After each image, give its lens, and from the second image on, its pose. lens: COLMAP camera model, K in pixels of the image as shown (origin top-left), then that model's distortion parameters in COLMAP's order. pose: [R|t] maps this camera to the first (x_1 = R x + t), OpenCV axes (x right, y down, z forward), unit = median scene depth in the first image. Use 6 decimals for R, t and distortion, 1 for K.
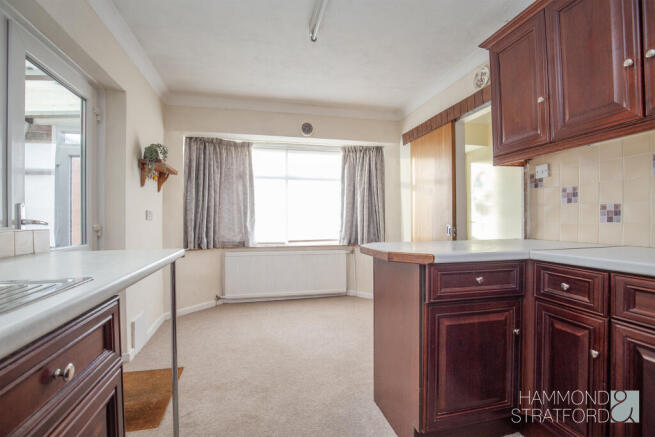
lens RADIAL K [[305.5, 0, 327.5], [0, 305.5, 218.5], [0, 0, 1]] dist [-0.019467, 0.000047]
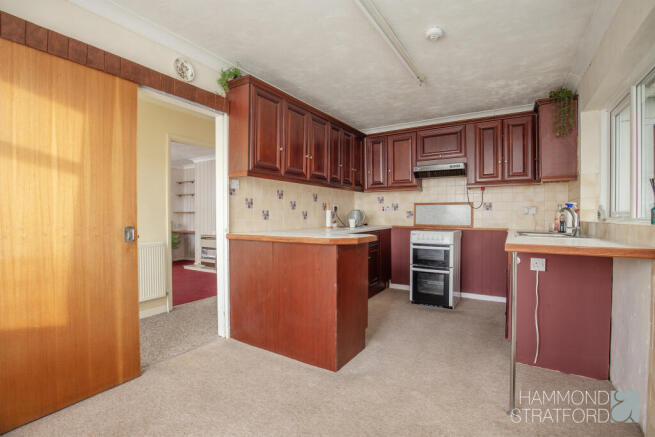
lens RADIAL K [[305.5, 0, 327.5], [0, 305.5, 218.5], [0, 0, 1]] dist [-0.019467, 0.000047]
pose [[-0.699937, -0.002997, 0.714198, -0.664027], [0.001317, 0.999984, 0.005488, -0.004192], [-0.714203, 0.004782, -0.699922, 1.847982]]
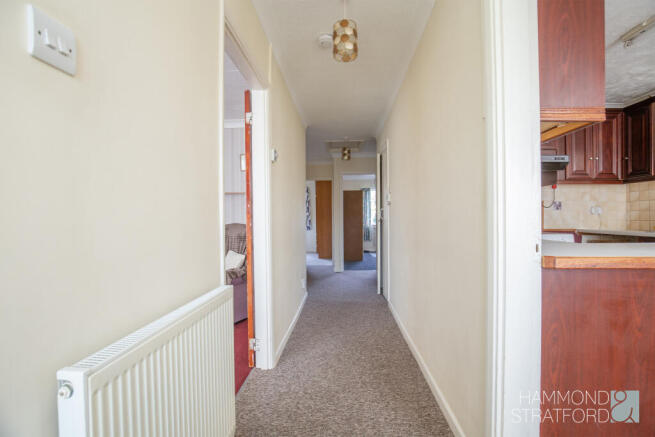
lens RADIAL K [[296.1, 0, 327.5], [0, 296.1, 218.5], [0, 0, 1]] dist [-0.014930, 0.000162]
pose [[-0.955274, 0.009006, 0.295586, 0.965261], [0.008901, 0.999959, -0.001700, -0.000943], [-0.295589, 0.001007, -0.955315, 1.860543]]
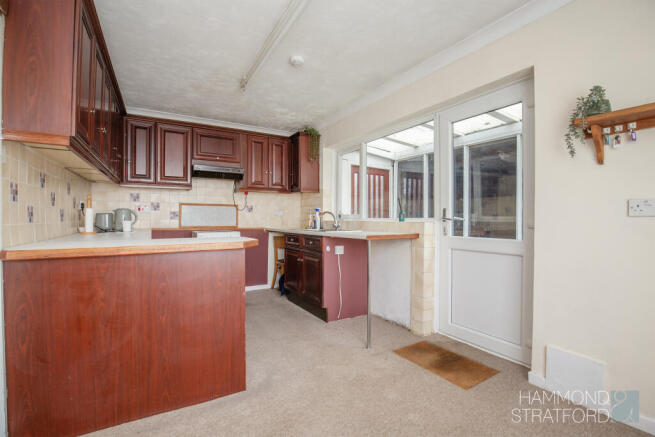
lens RADIAL K [[305.5, 0, 327.5], [0, 305.5, 218.5], [0, 0, 1]] dist [-0.019467, 0.000047]
pose [[-0.958572, 0.002885, -0.284836, 0.176468], [0.002606, 0.999996, 0.001359, 0.000589], [0.284838, 0.000560, -0.958575, 2.093361]]
